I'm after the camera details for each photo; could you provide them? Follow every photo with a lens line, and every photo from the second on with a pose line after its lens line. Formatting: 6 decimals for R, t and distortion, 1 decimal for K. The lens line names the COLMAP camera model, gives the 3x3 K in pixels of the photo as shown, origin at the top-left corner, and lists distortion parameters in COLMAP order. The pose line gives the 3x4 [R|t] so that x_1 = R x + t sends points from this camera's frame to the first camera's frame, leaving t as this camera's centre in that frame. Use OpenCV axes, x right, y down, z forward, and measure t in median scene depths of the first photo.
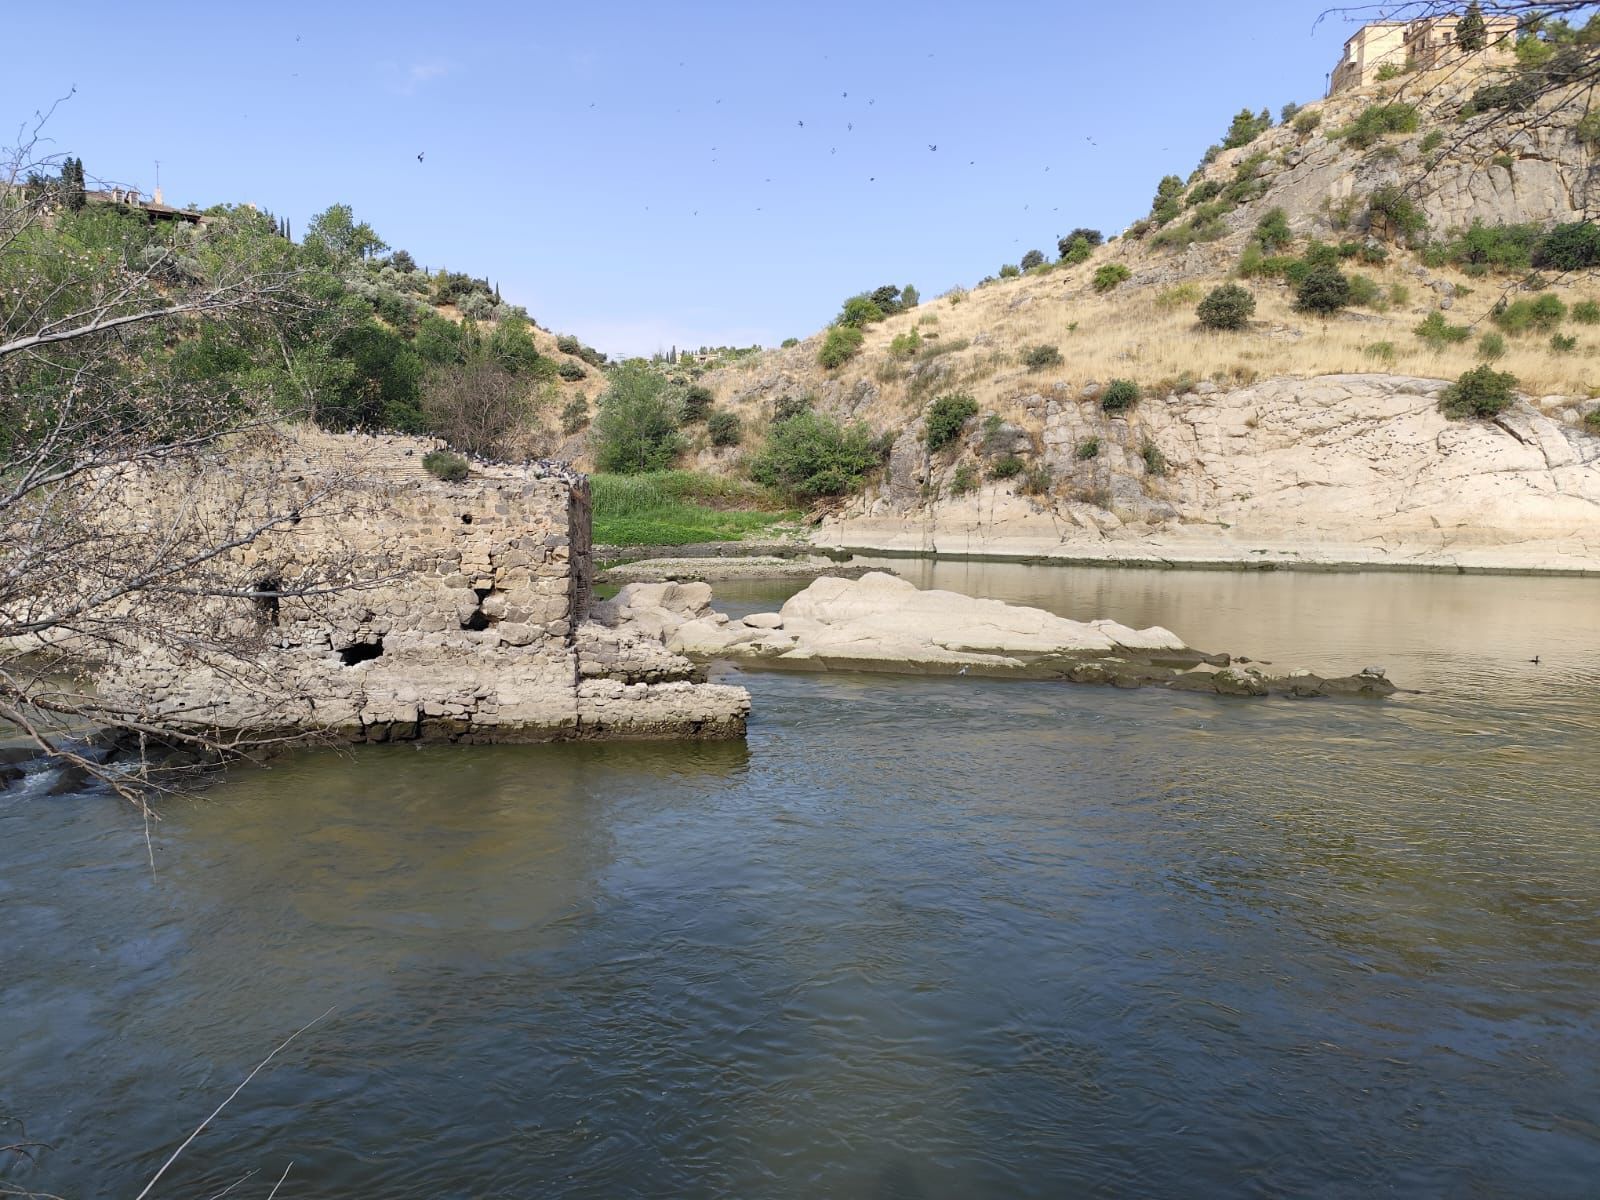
lens RADIAL K [[1086.8, 0, 800.0], [0, 1086.8, 600.0], [0, 0, 1]] dist [0.000151, 0.003488]
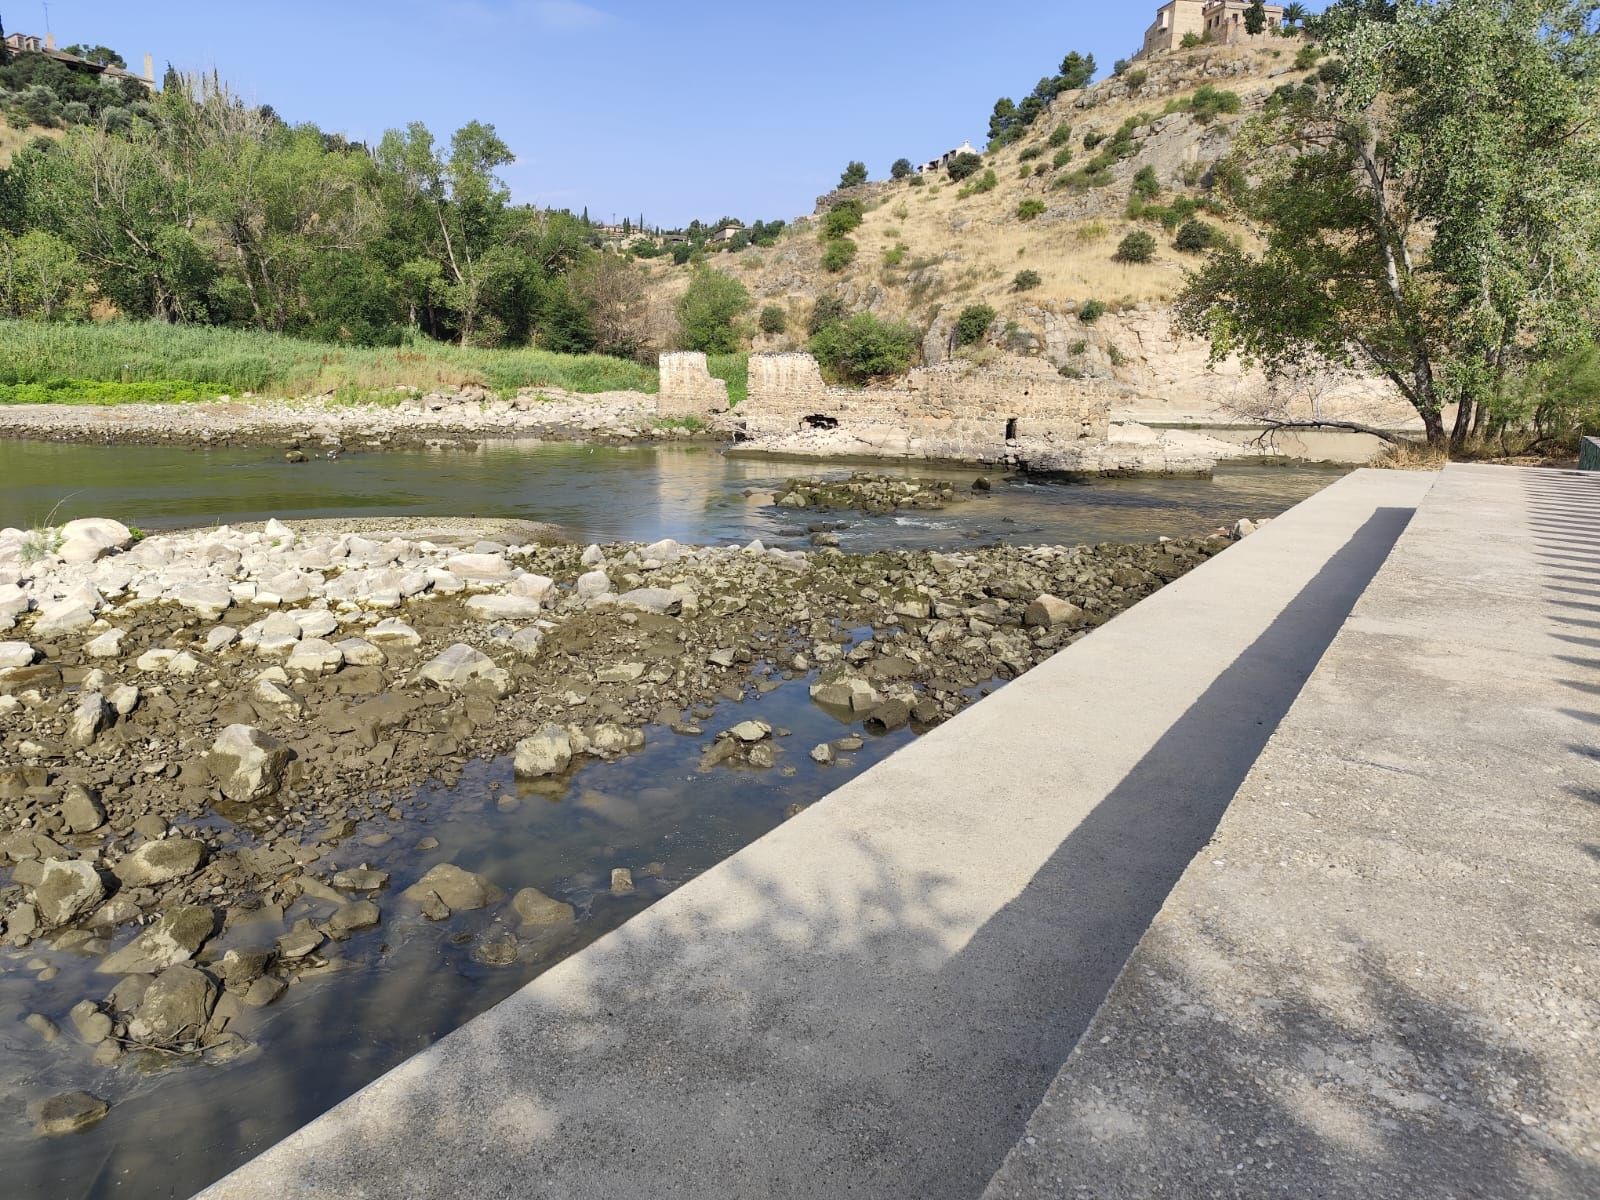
lens RADIAL K [[1086.8, 0, 800.0], [0, 1086.8, 600.0], [0, 0, 1]] dist [0.000151, 0.003488]
pose [[0.969972, -0.031232, 0.241203, -0.398995], [0.002616, 0.993003, 0.118059, 0.024837], [-0.243203, -0.113883, 0.963267, -0.328742]]
